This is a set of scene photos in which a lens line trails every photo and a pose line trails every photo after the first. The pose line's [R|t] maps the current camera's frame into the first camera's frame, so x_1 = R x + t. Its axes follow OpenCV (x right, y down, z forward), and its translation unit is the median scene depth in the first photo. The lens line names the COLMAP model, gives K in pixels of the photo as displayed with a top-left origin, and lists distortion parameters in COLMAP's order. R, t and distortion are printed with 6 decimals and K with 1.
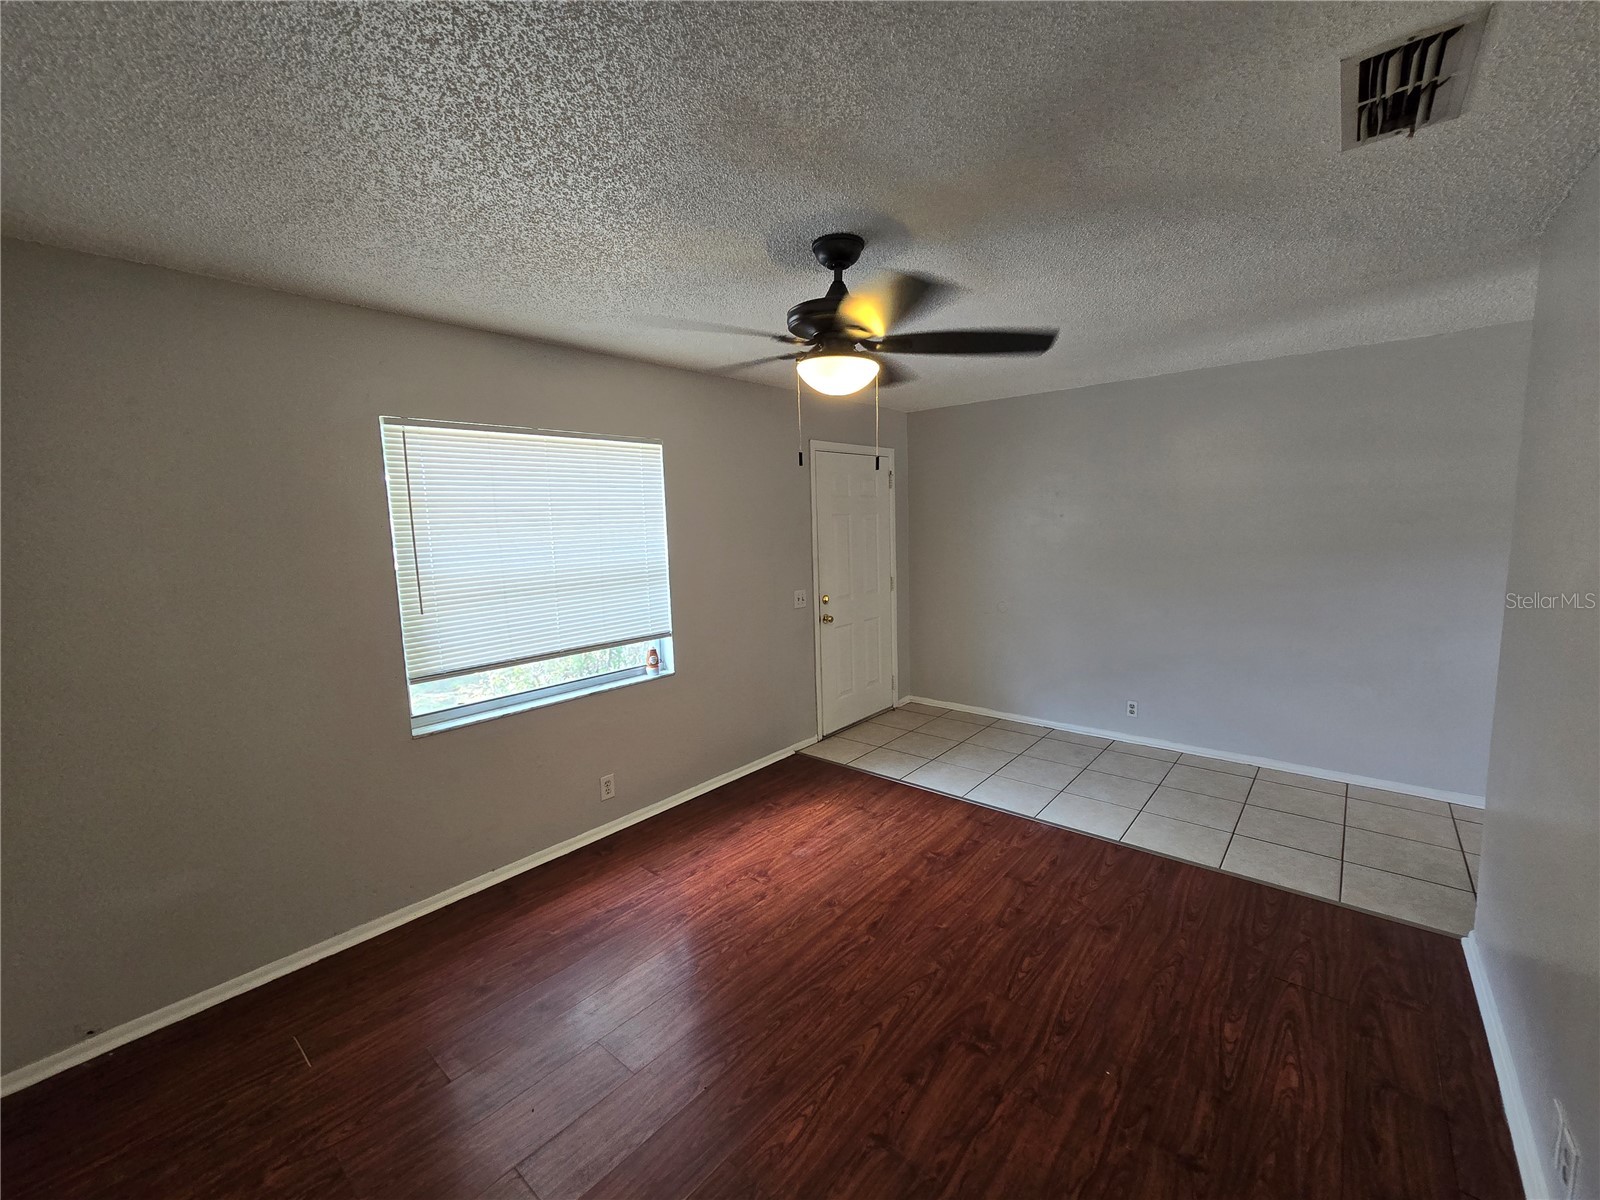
lens RADIAL K [[652.0, 0, 804.7], [0, 652.0, 587.2], [0, 0, 1]] dist [-0.001845, -0.000328]
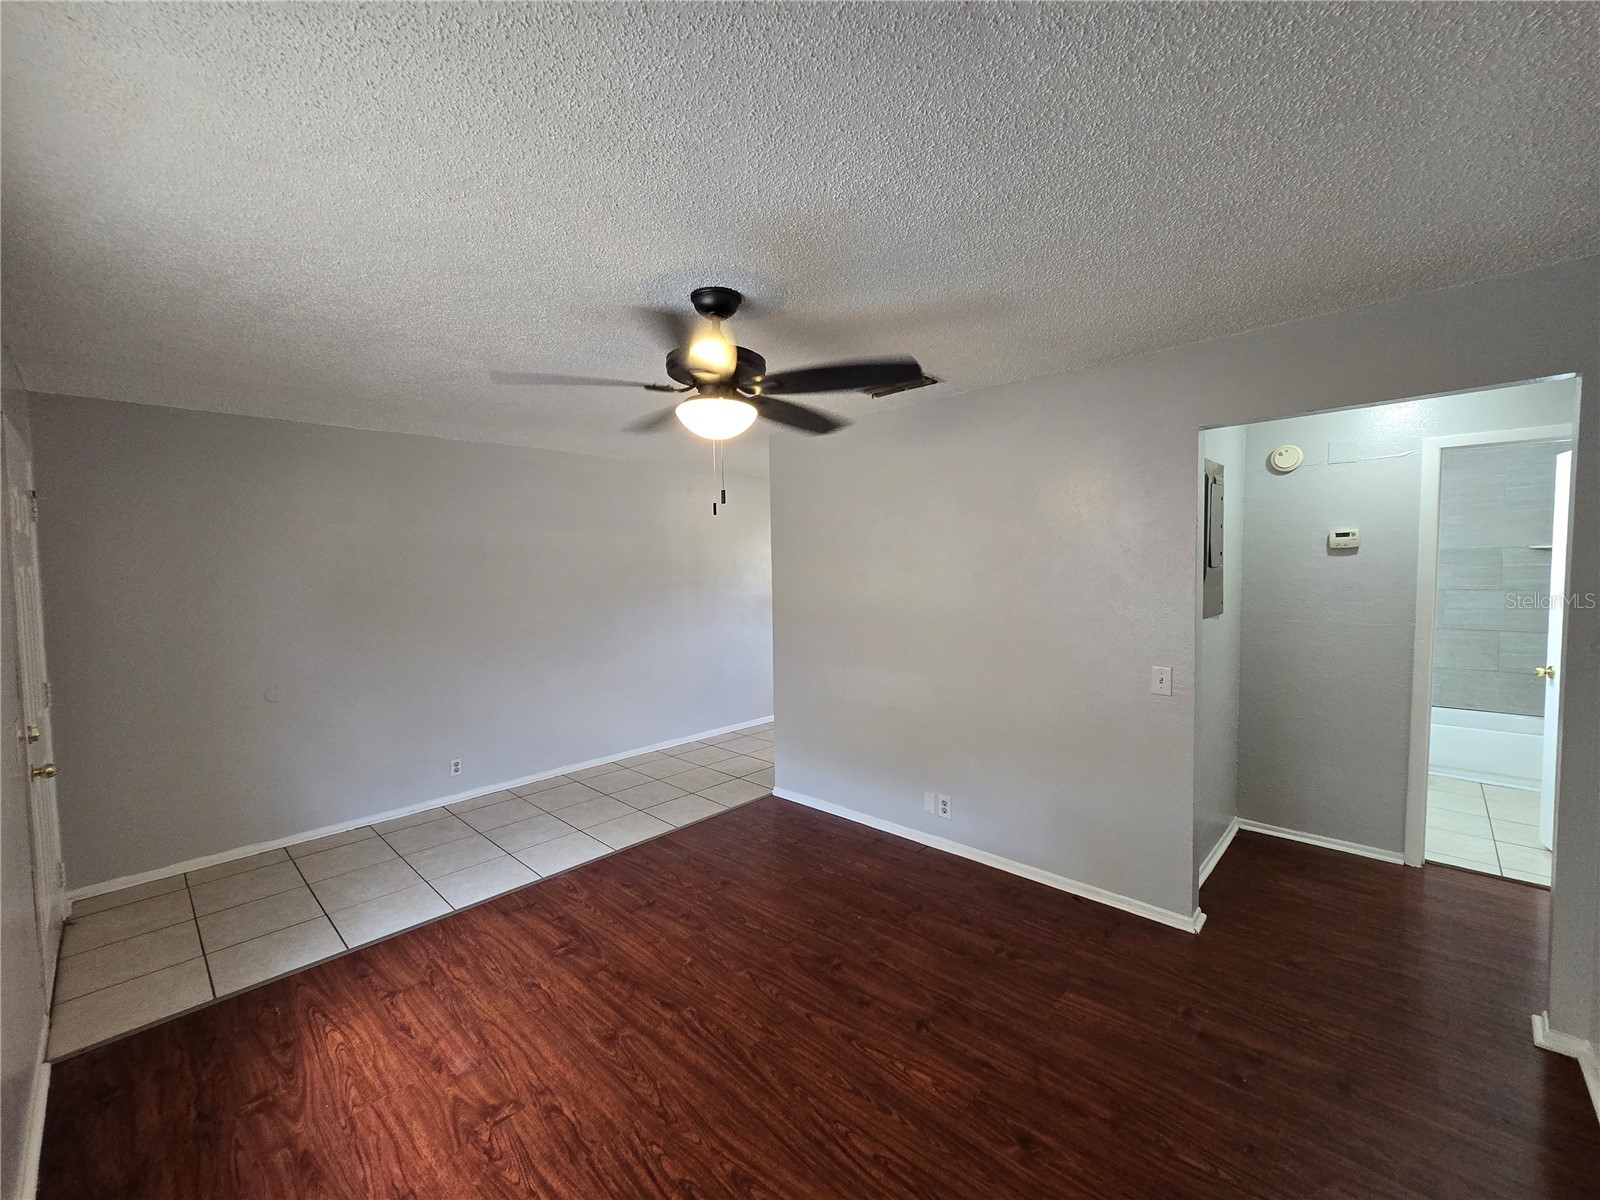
lens RADIAL K [[654.8, 0, 803.6], [0, 654.8, 594.4], [0, 0, 1]] dist [-0.001397, -0.000029]
pose [[0.054031, -0.024498, 0.998239, -0.647973], [0.120695, 0.992530, 0.017825, -0.036925], [-0.991218, 0.119520, 0.056584, 0.571653]]
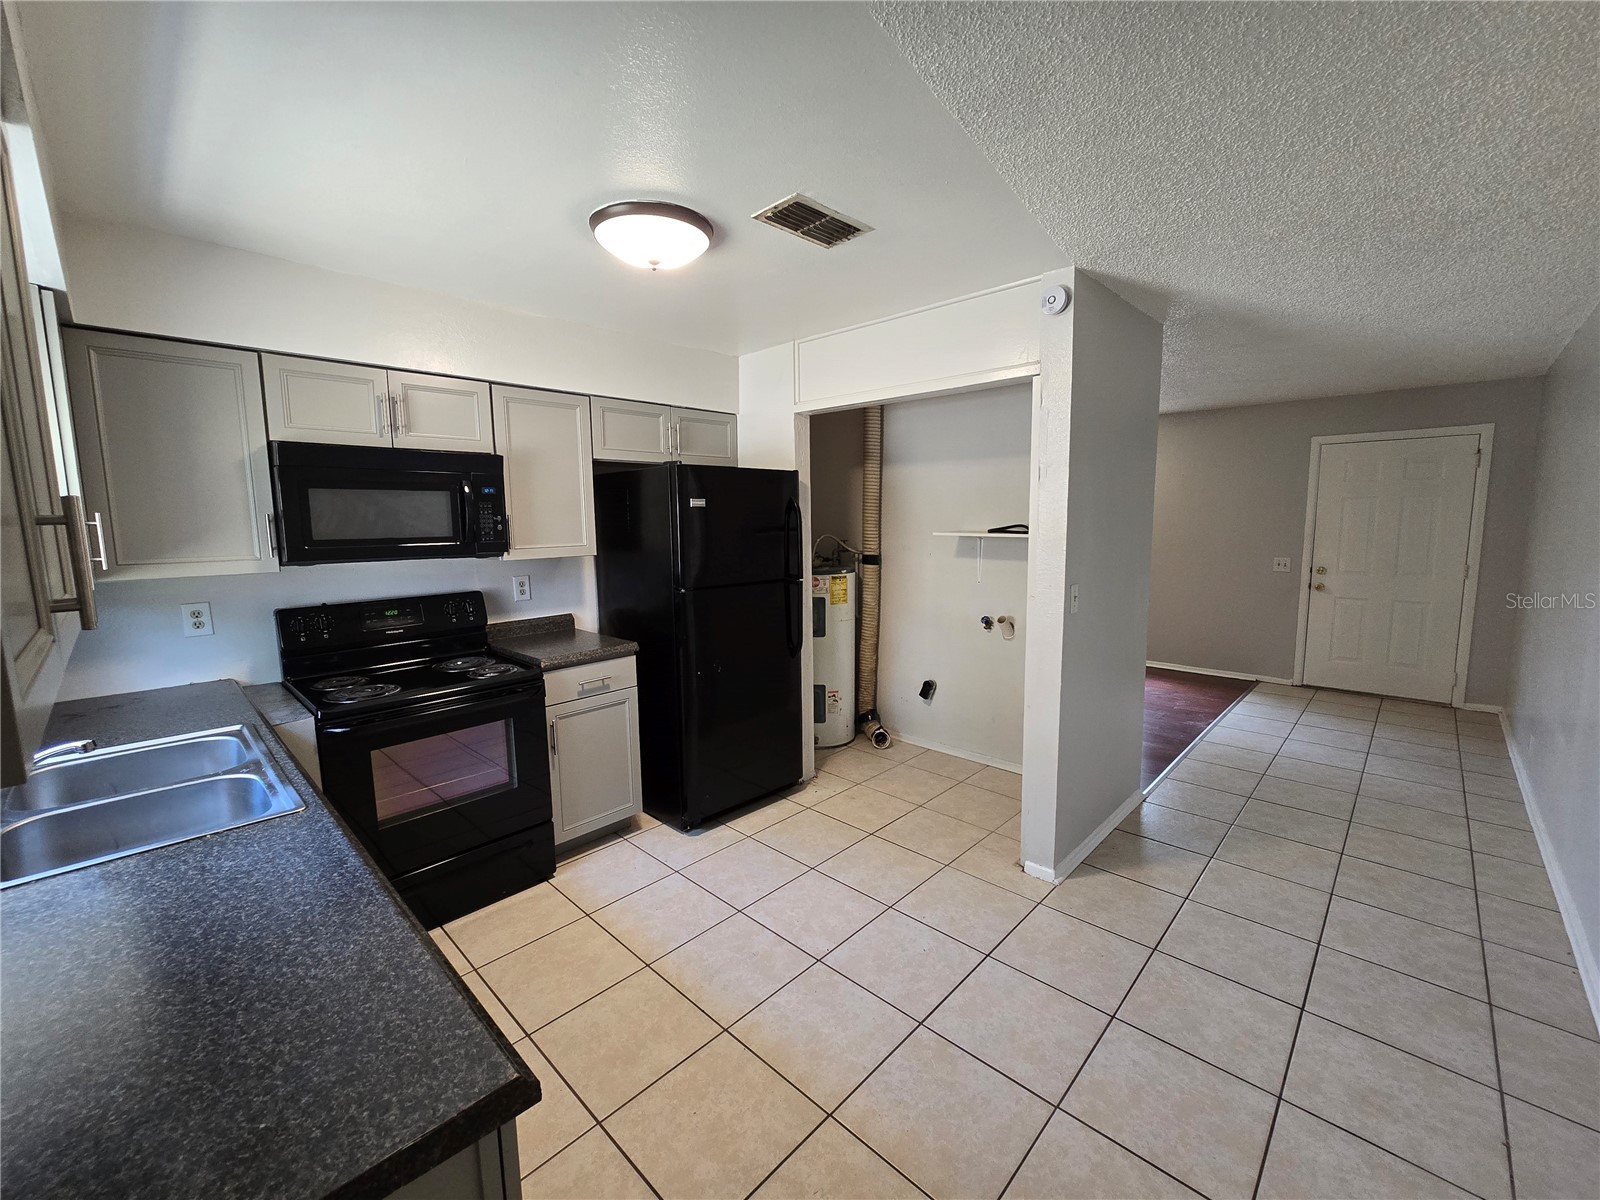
lens RADIAL K [[653.7, 0, 804.1], [0, 653.7, 594.3], [0, 0, 1]] dist [-0.001843, 0.000108]
pose [[-0.059794, 0.148458, -0.987109, 1.898131], [-0.093330, 0.983716, 0.153601, -0.048586], [0.993838, 0.101311, -0.044965, 0.201078]]
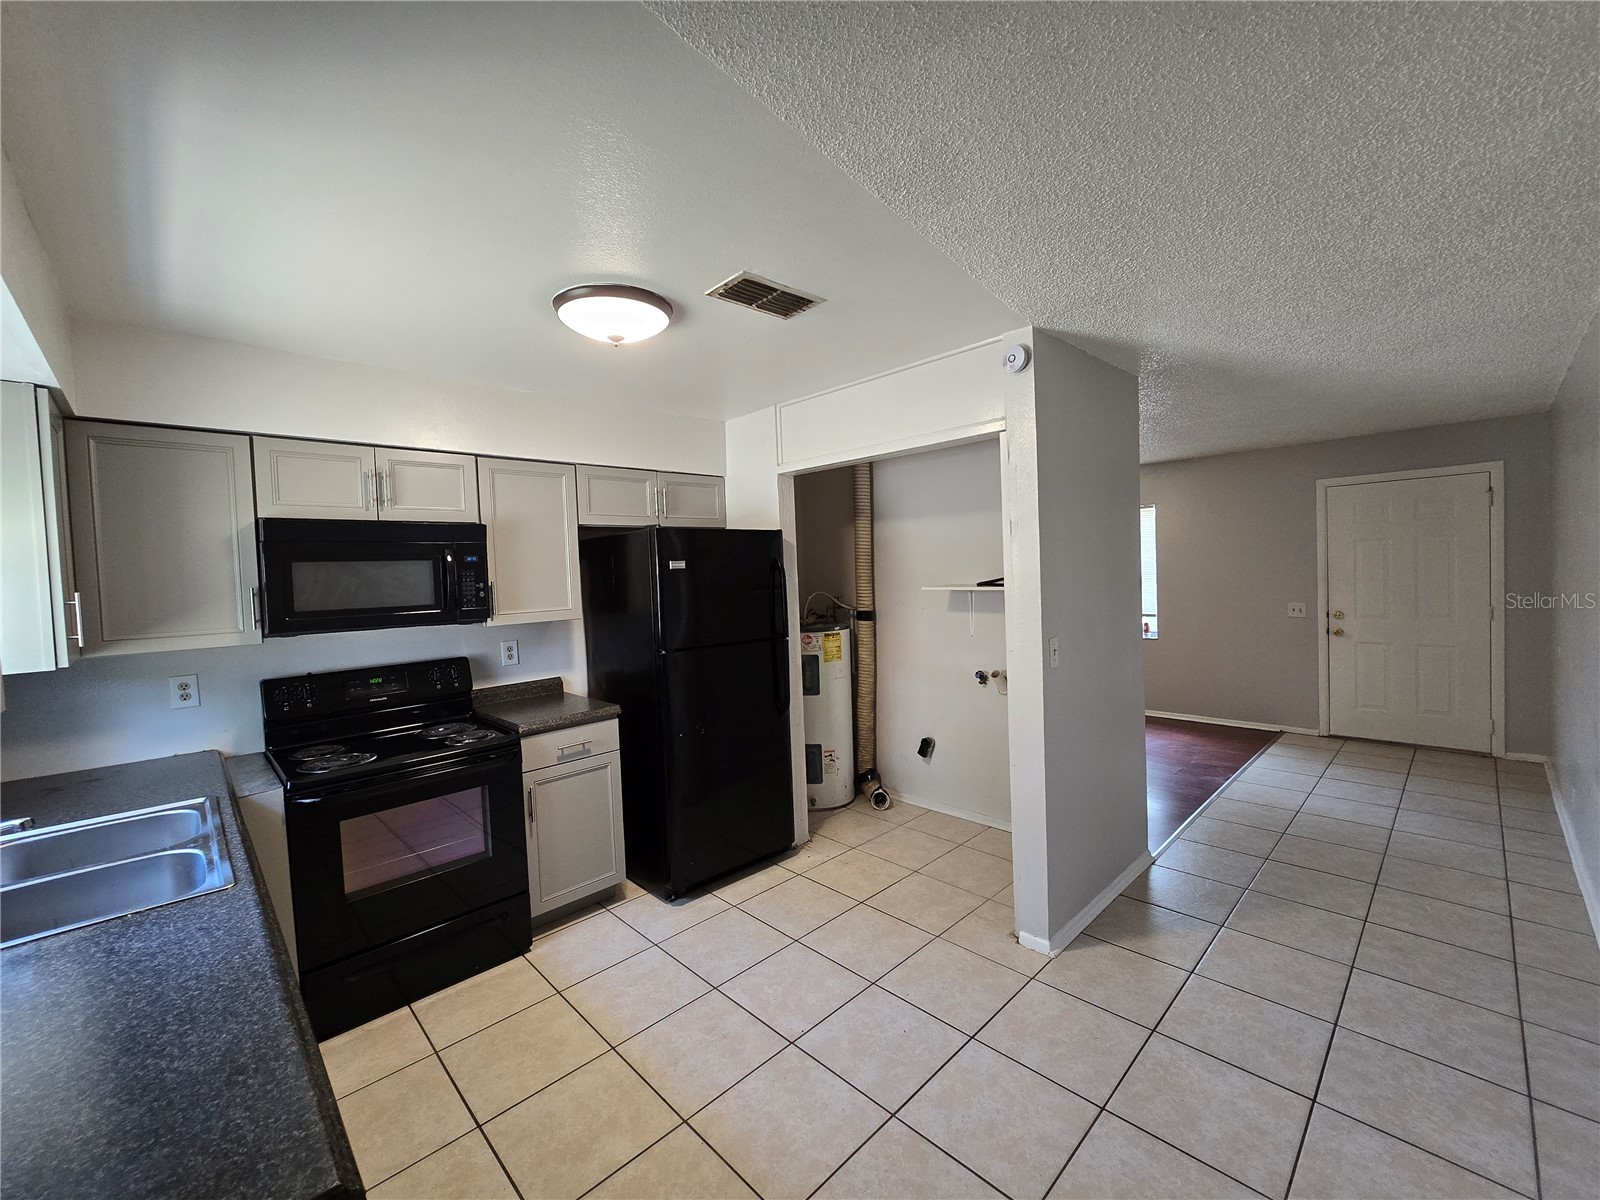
lens RADIAL K [[654.8, 0, 803.6], [0, 654.8, 594.4], [0, 0, 1]] dist [-0.001397, -0.000029]
pose [[-0.095687, 0.067505, -0.993120, 1.891128], [-0.065854, 0.995083, 0.073983, -0.059537], [0.993231, 0.072480, -0.090771, 0.267697]]
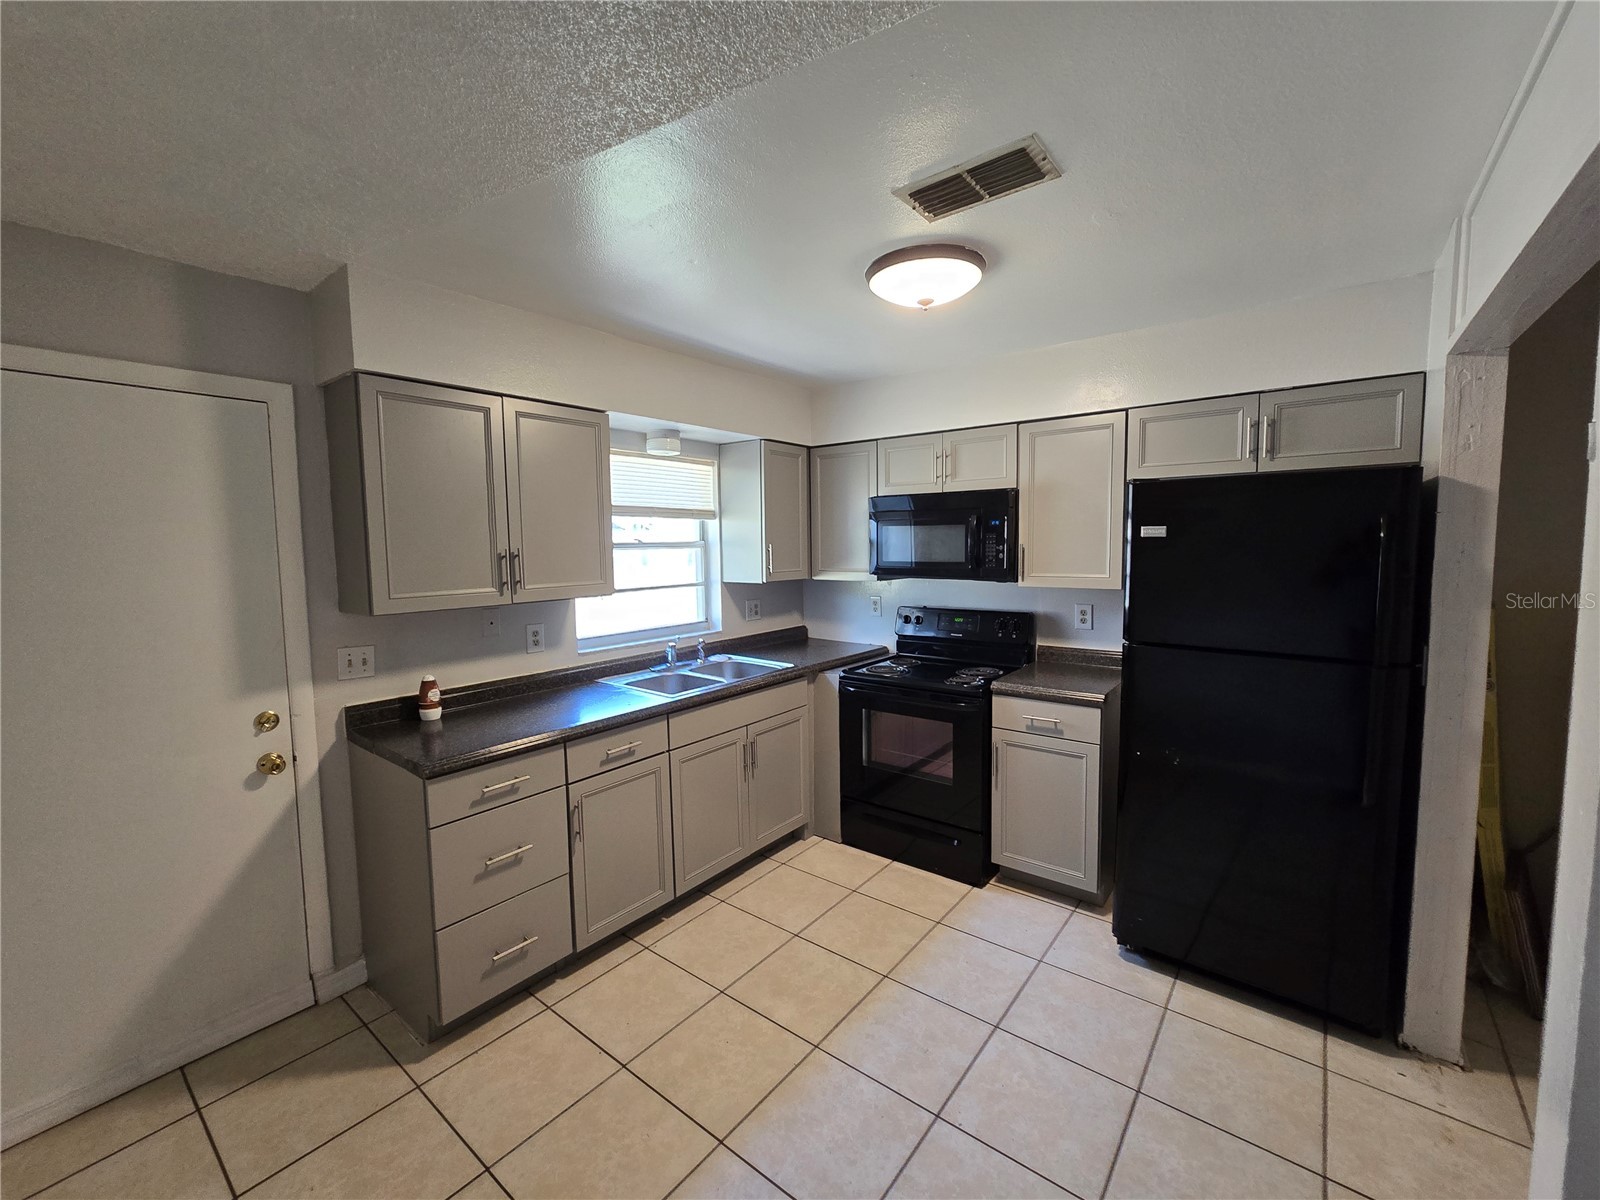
lens RADIAL K [[654.8, 0, 803.6], [0, 654.8, 594.4], [0, 0, 1]] dist [-0.001397, -0.000029]
pose [[-0.998547, 0.042675, -0.032906, 1.345847], [0.035739, 0.981461, 0.188301, -0.102346], [0.040331, 0.186852, -0.981560, 0.711162]]
